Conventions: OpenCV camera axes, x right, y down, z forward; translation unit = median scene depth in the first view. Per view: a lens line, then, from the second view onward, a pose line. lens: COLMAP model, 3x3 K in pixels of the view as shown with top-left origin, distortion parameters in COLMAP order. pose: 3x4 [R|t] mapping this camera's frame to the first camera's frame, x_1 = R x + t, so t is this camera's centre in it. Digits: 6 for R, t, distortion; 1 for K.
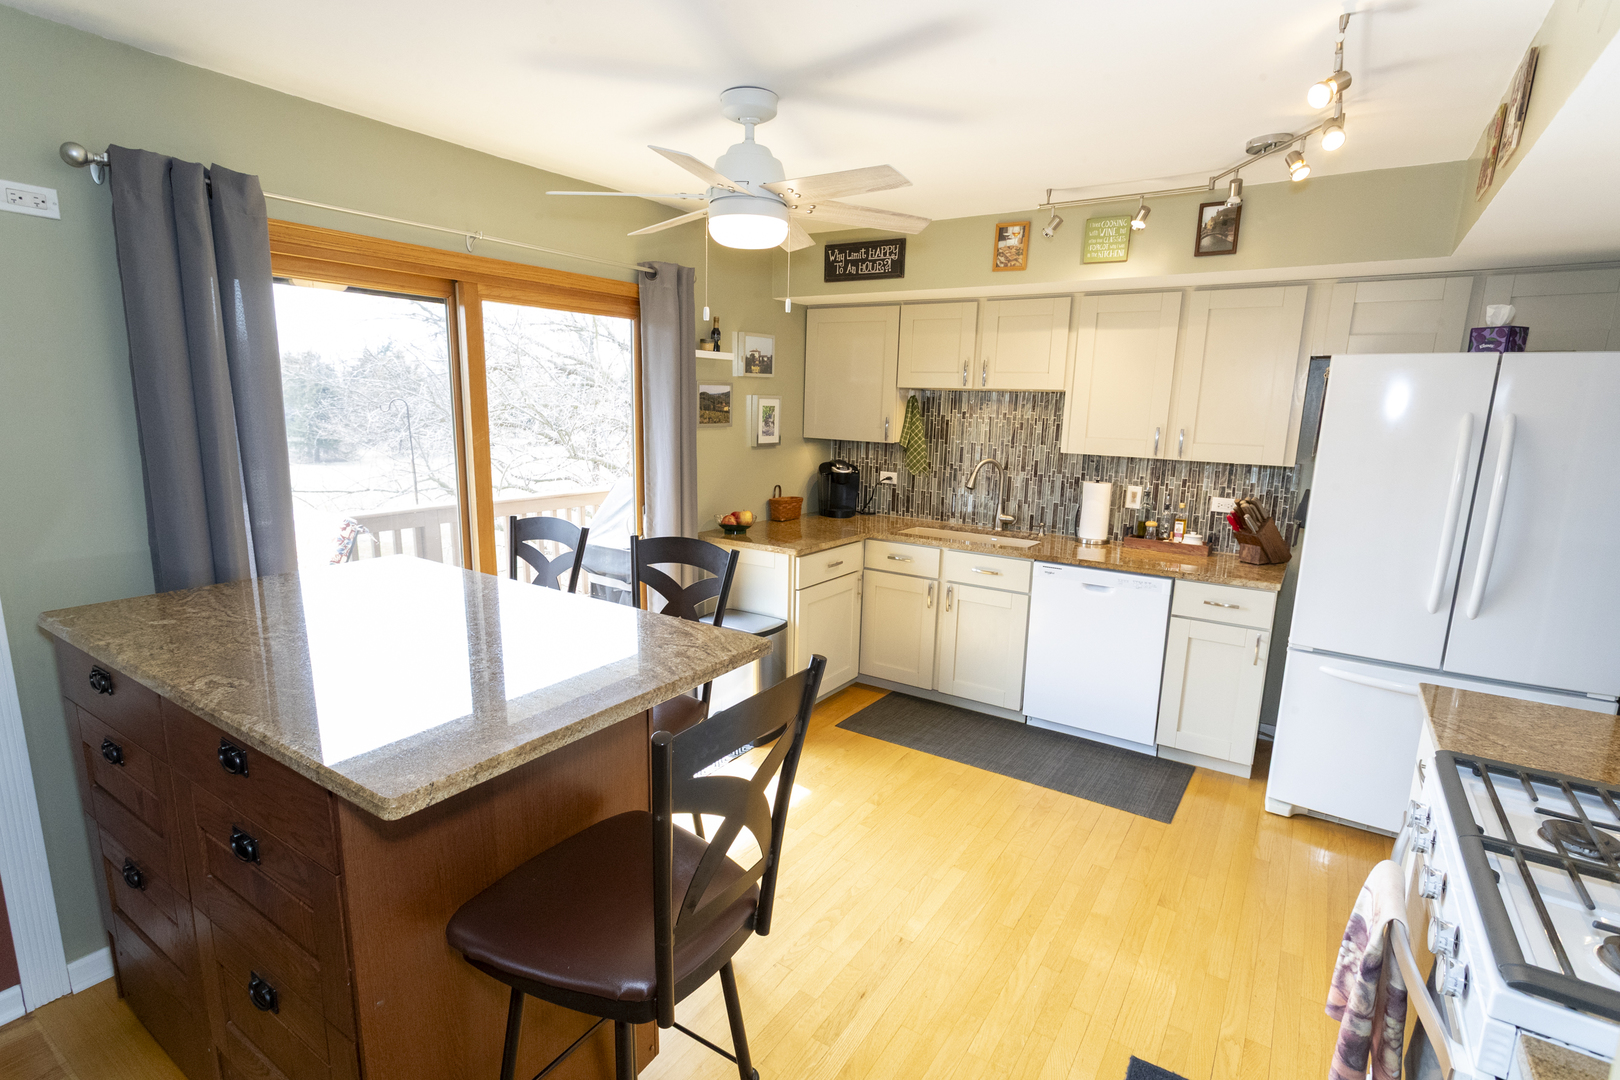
lens RADIAL K [[777.0, 0, 806.5], [0, 777.0, 548.8], [0, 0, 1]] dist [-0.000577, 0.000274]
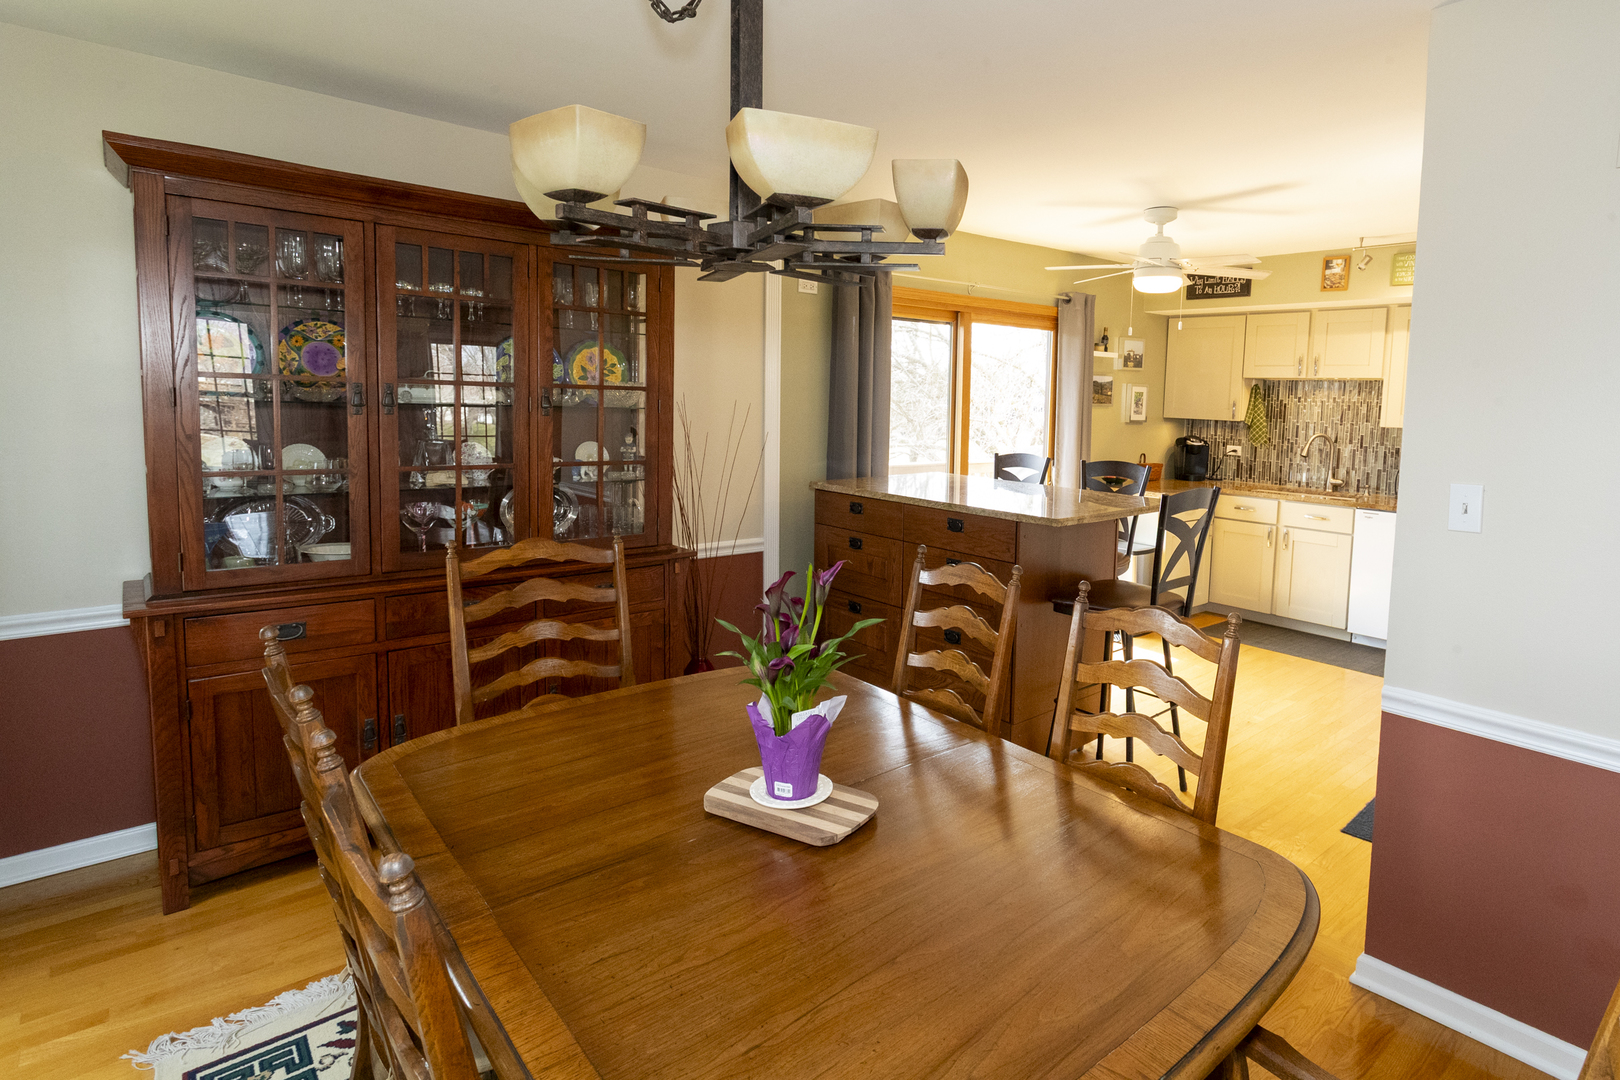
lens RADIAL K [[864.6, 0, 914.4], [0, 864.6, 476.7], [0, 0, 1]] dist [0.000224, 0.000410]
pose [[0.972891, 0.022211, -0.230194, -0.081786], [-0.045318, 0.994389, -0.095586, 0.119885], [0.226780, 0.103427, 0.968439, -0.504959]]
